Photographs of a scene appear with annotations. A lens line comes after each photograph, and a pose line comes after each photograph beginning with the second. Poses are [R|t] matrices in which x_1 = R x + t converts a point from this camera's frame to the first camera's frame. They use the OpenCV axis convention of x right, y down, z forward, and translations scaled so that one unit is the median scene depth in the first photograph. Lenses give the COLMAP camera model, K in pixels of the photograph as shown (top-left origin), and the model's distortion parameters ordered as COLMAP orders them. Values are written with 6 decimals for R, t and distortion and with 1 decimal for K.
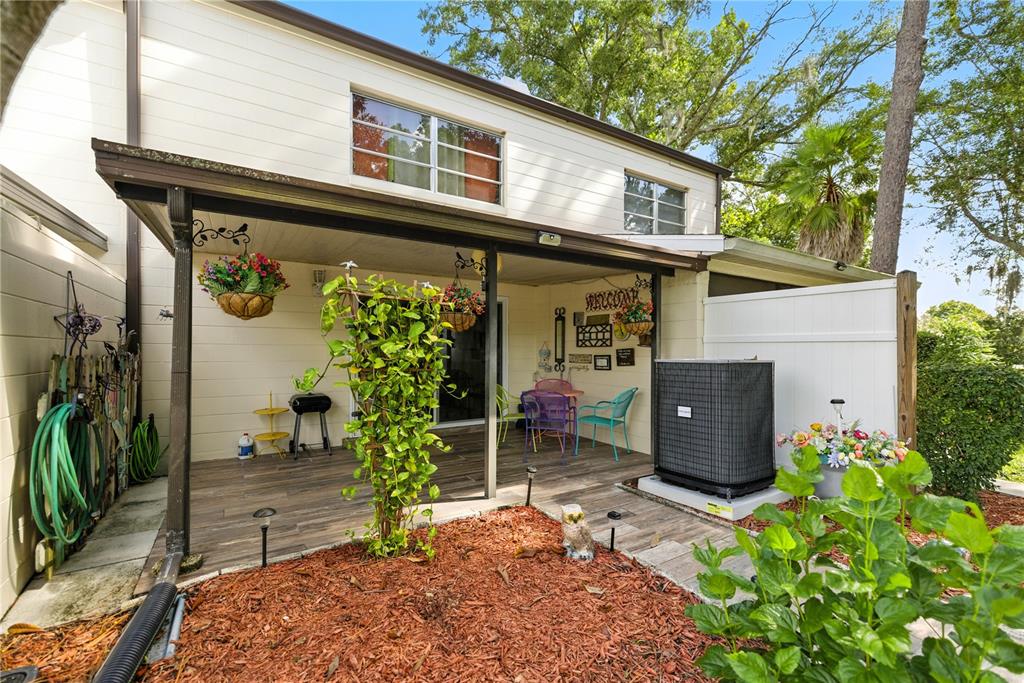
lens RADIAL K [[436.9, 0, 512.0], [0, 436.9, 341.5], [0, 0, 1]] dist [0.000649, 0.000012]
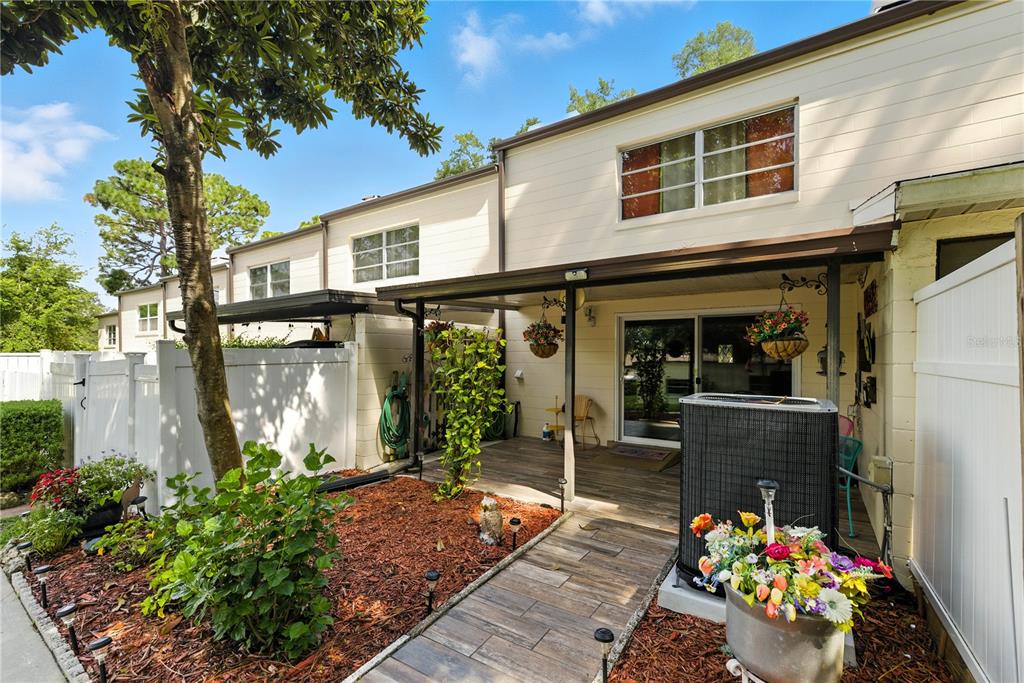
lens RADIAL K [[431.1, 0, 510.0], [0, 431.1, 367.3], [0, 0, 1]] dist [0.000878, 0.000128]
pose [[0.410967, 0.005833, -0.911631, 0.948952], [-0.006936, 0.999971, 0.003272, 0.010825], [0.911624, 0.004979, 0.410996, 0.426696]]
